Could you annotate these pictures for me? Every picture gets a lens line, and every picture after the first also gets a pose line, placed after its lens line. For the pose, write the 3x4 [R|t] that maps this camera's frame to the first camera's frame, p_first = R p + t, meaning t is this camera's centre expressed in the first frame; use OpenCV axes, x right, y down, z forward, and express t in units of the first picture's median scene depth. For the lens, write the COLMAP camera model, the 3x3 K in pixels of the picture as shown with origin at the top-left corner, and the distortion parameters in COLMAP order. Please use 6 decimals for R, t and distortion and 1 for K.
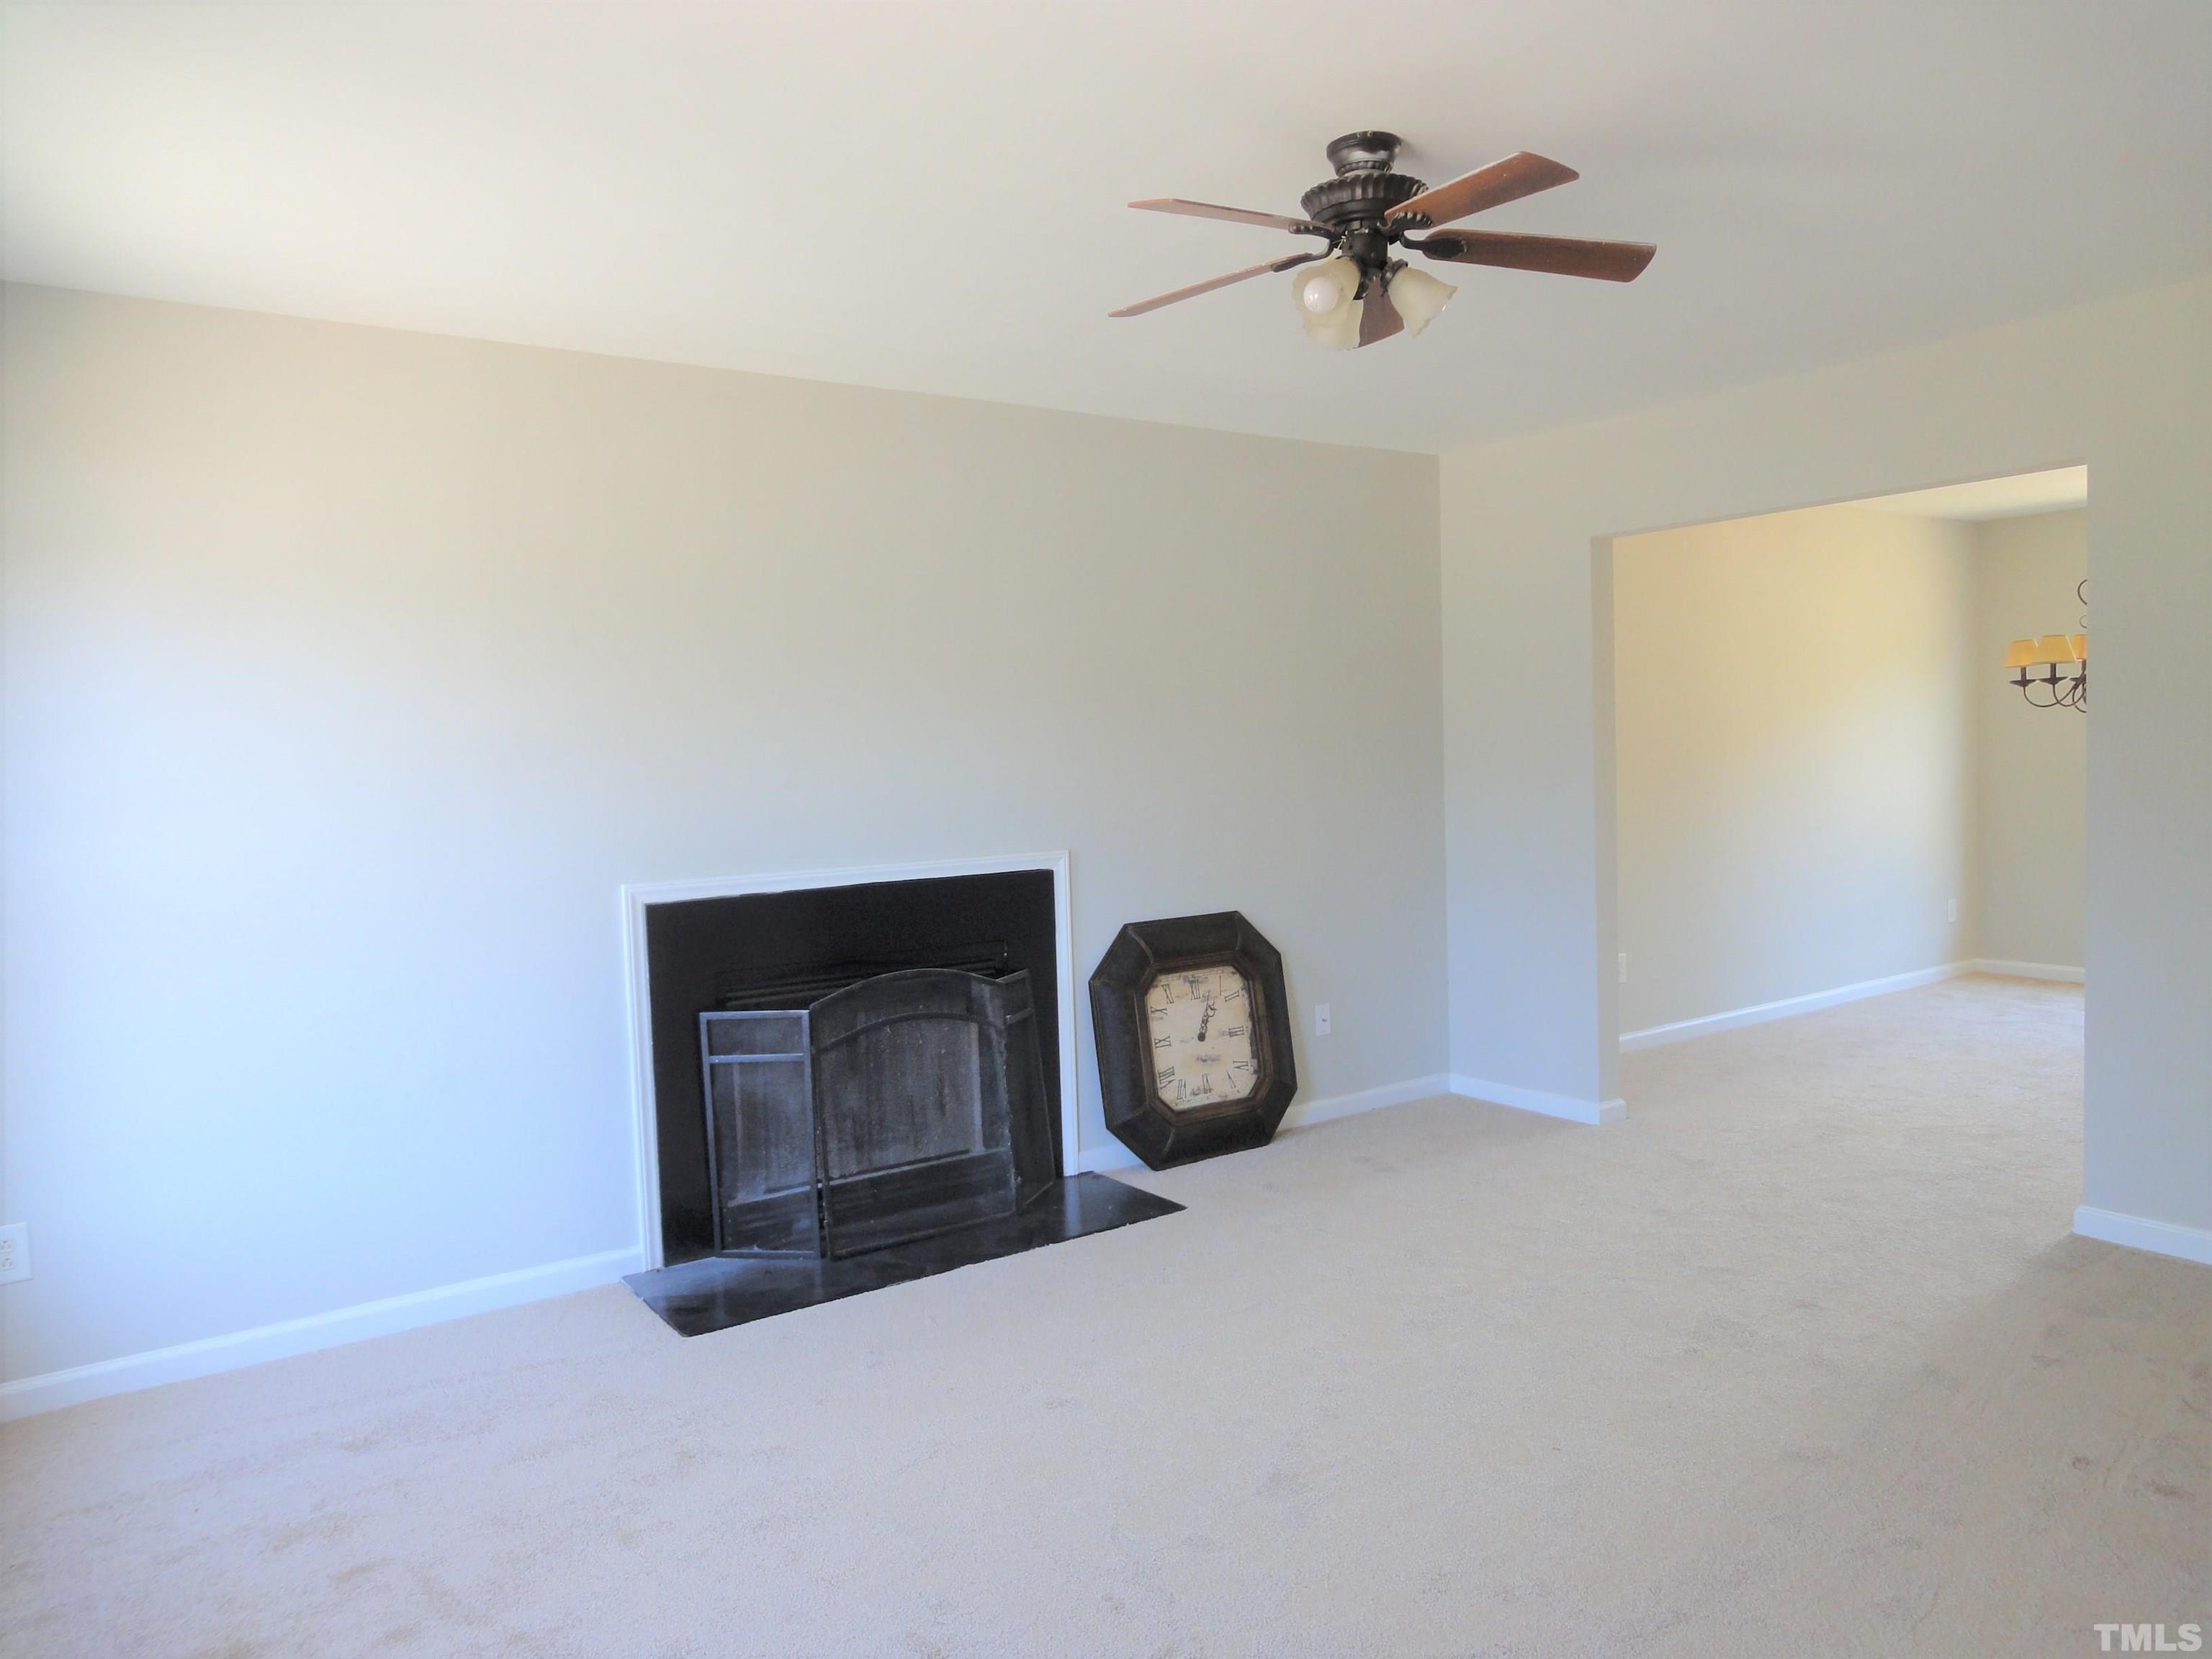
lens RADIAL K [[1483.6, 0, 1104.4], [0, 1483.6, 822.5], [0, 0, 1]] dist [-0.023908, 0.020600]
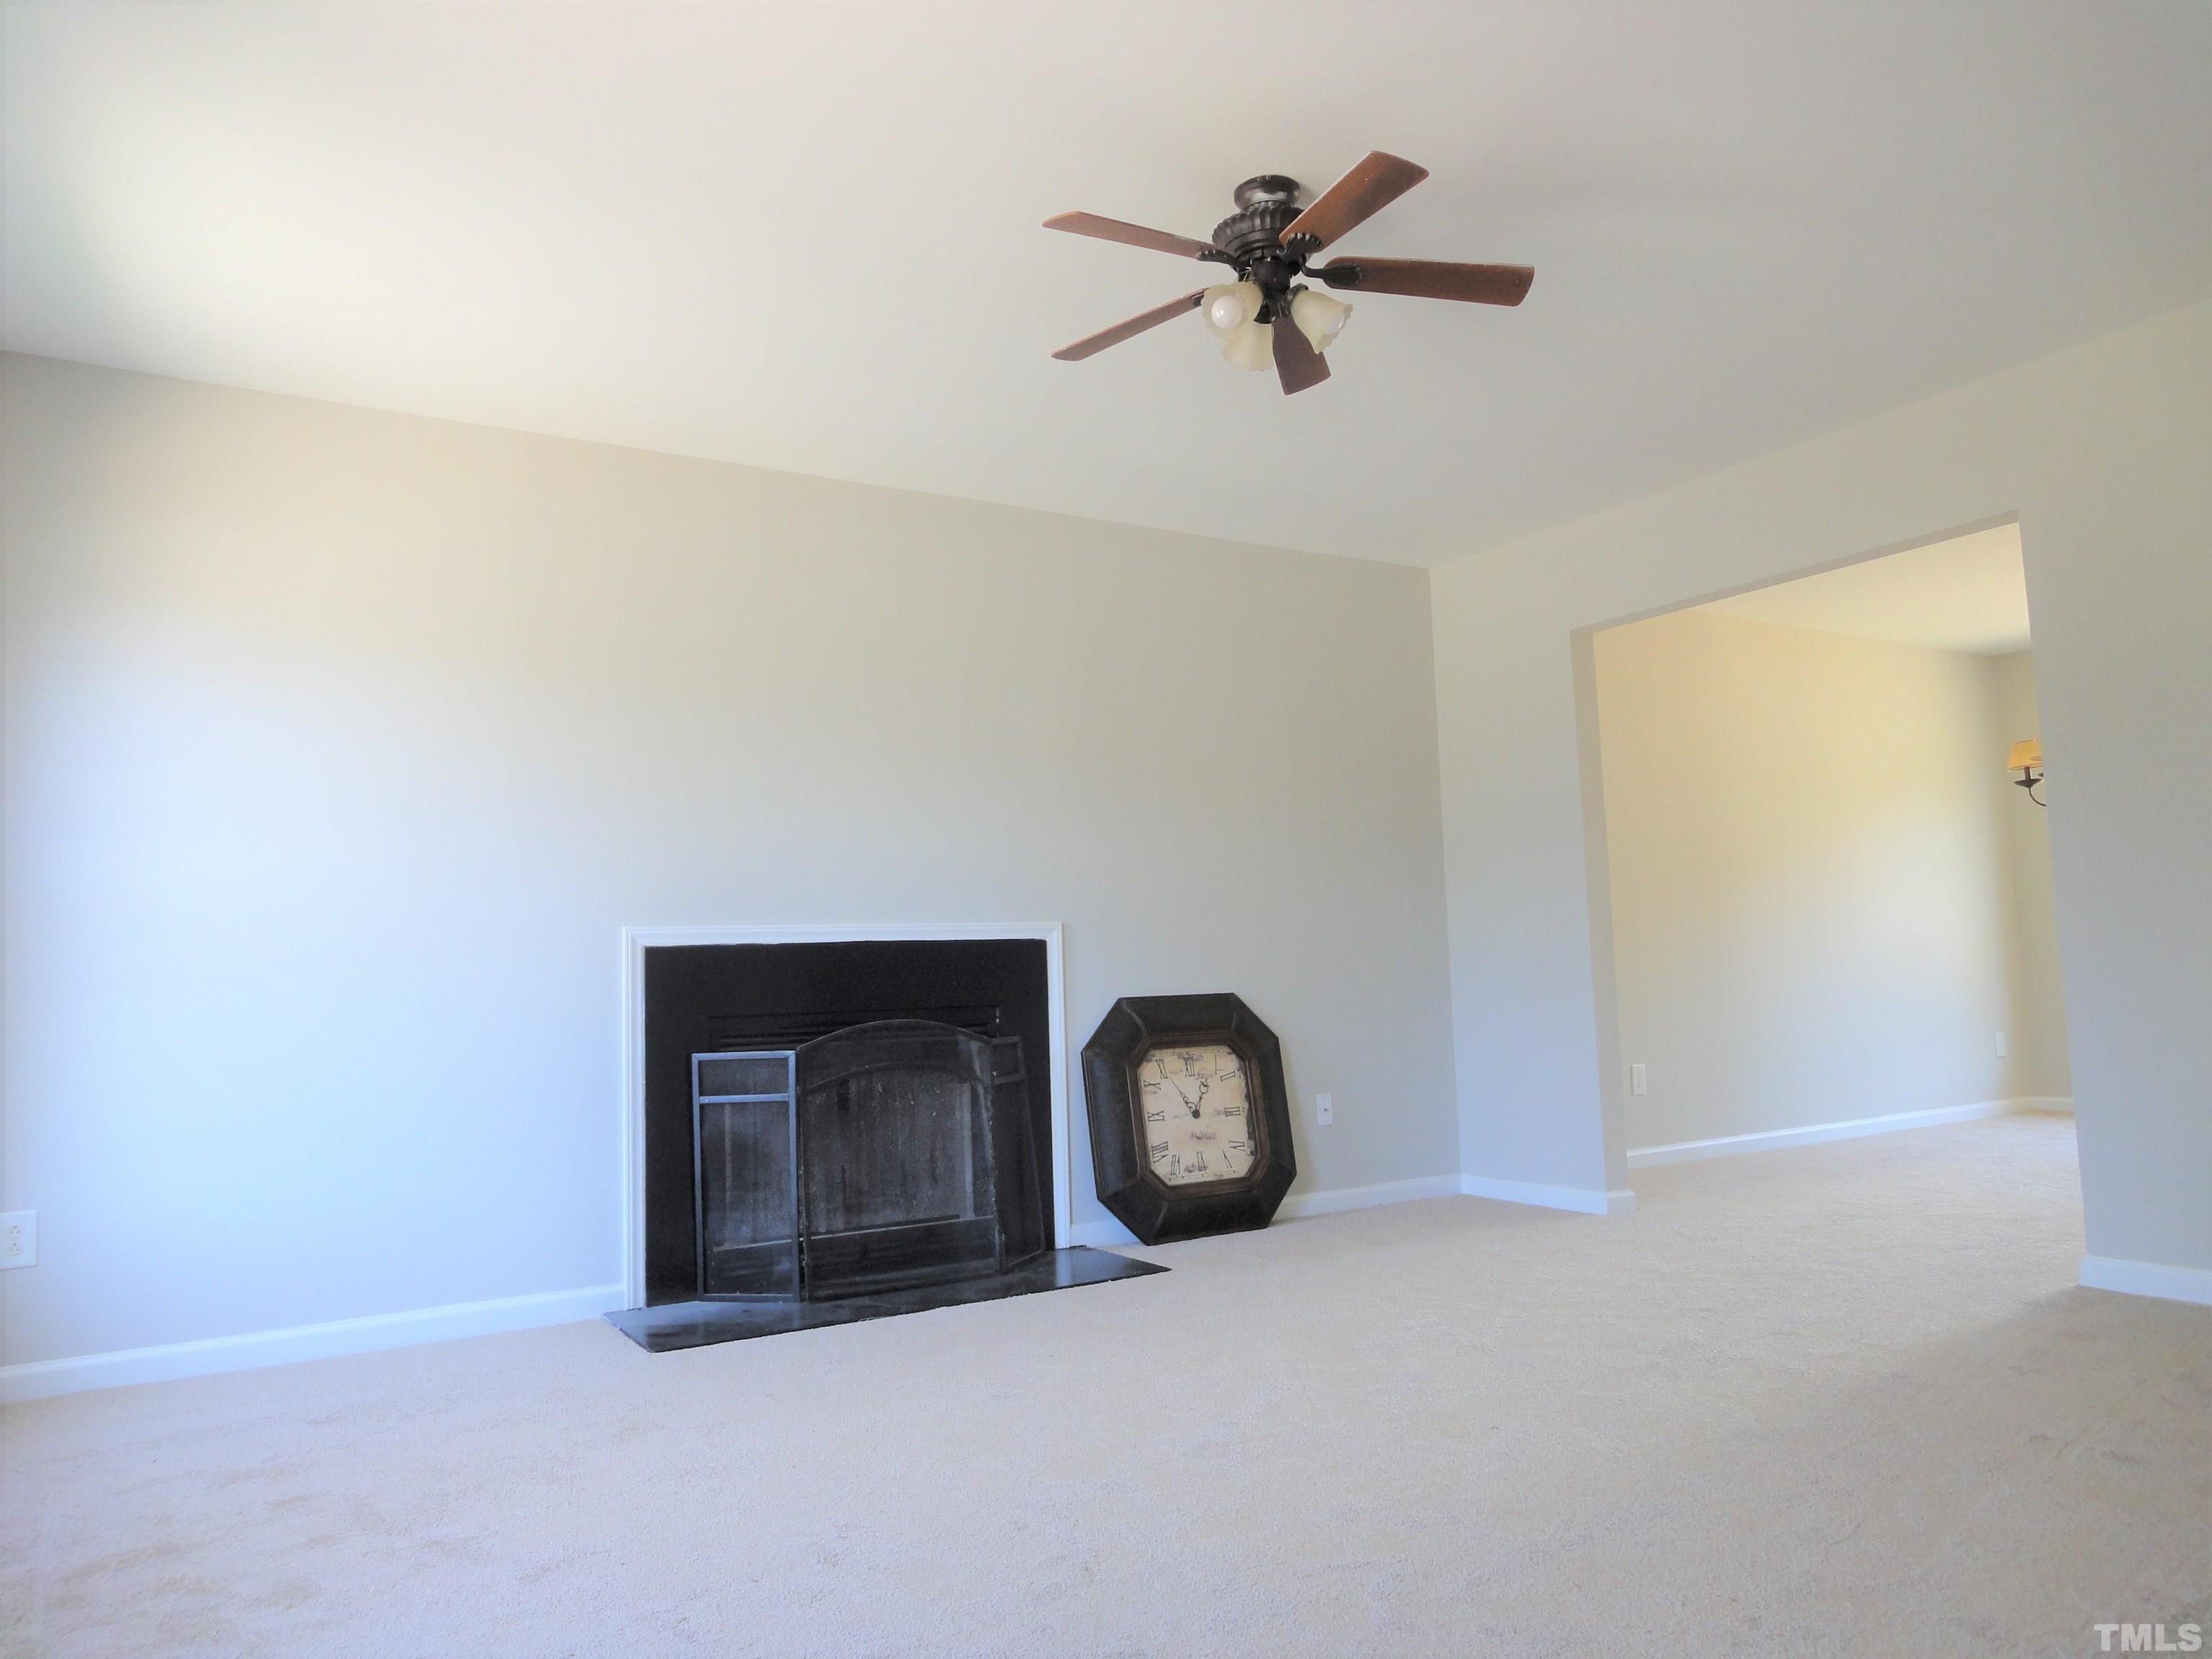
lens RADIAL K [[1483.6, 0, 1101.5], [0, 1483.6, 823.1], [0, 0, 1]] dist [-0.023908, 0.020600]
pose [[0.998474, -0.005288, -0.054963, 0.059565], [-0.002923, 0.988946, -0.148246, 0.102060], [0.055139, 0.148180, 0.987422, -0.026980]]
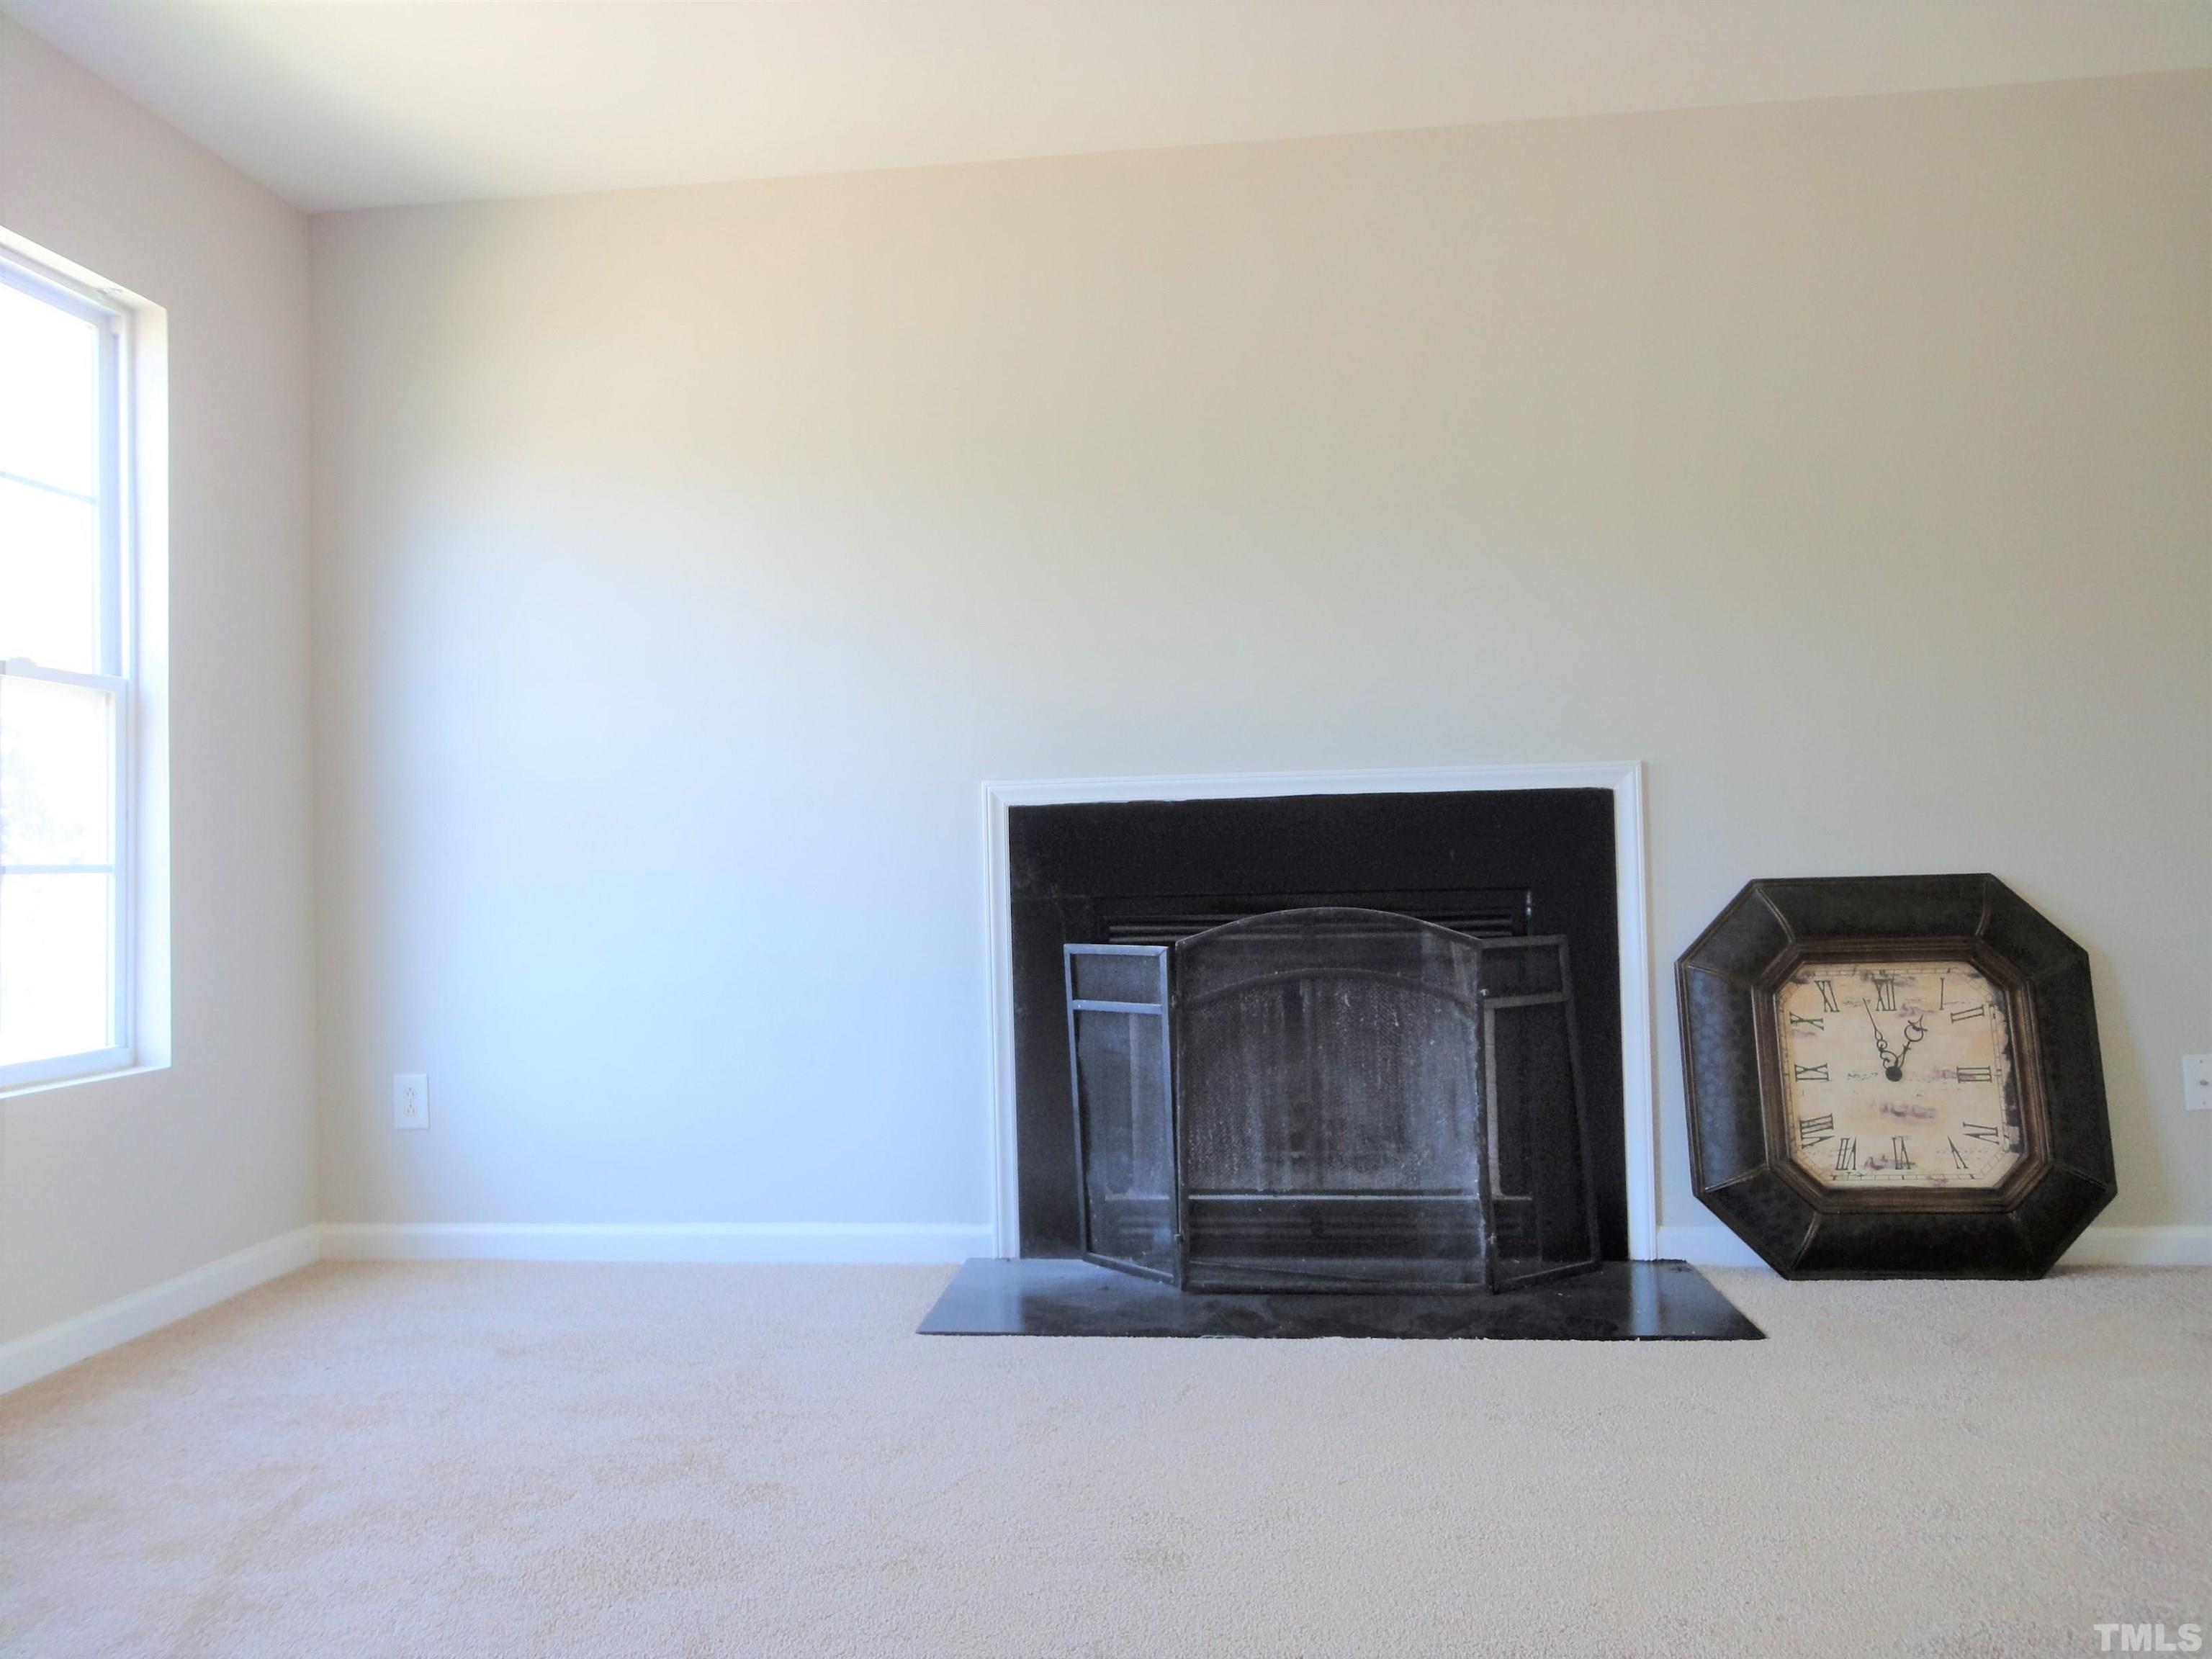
lens RADIAL K [[1483.6, 0, 1101.4], [0, 1483.6, 815.1], [0, 0, 1]] dist [-0.023908, 0.020600]
pose [[0.754711, -0.006550, -0.656025, 0.223793], [-0.031713, 0.998417, -0.046453, 0.080215], [0.655291, 0.055863, 0.753308, 0.341135]]
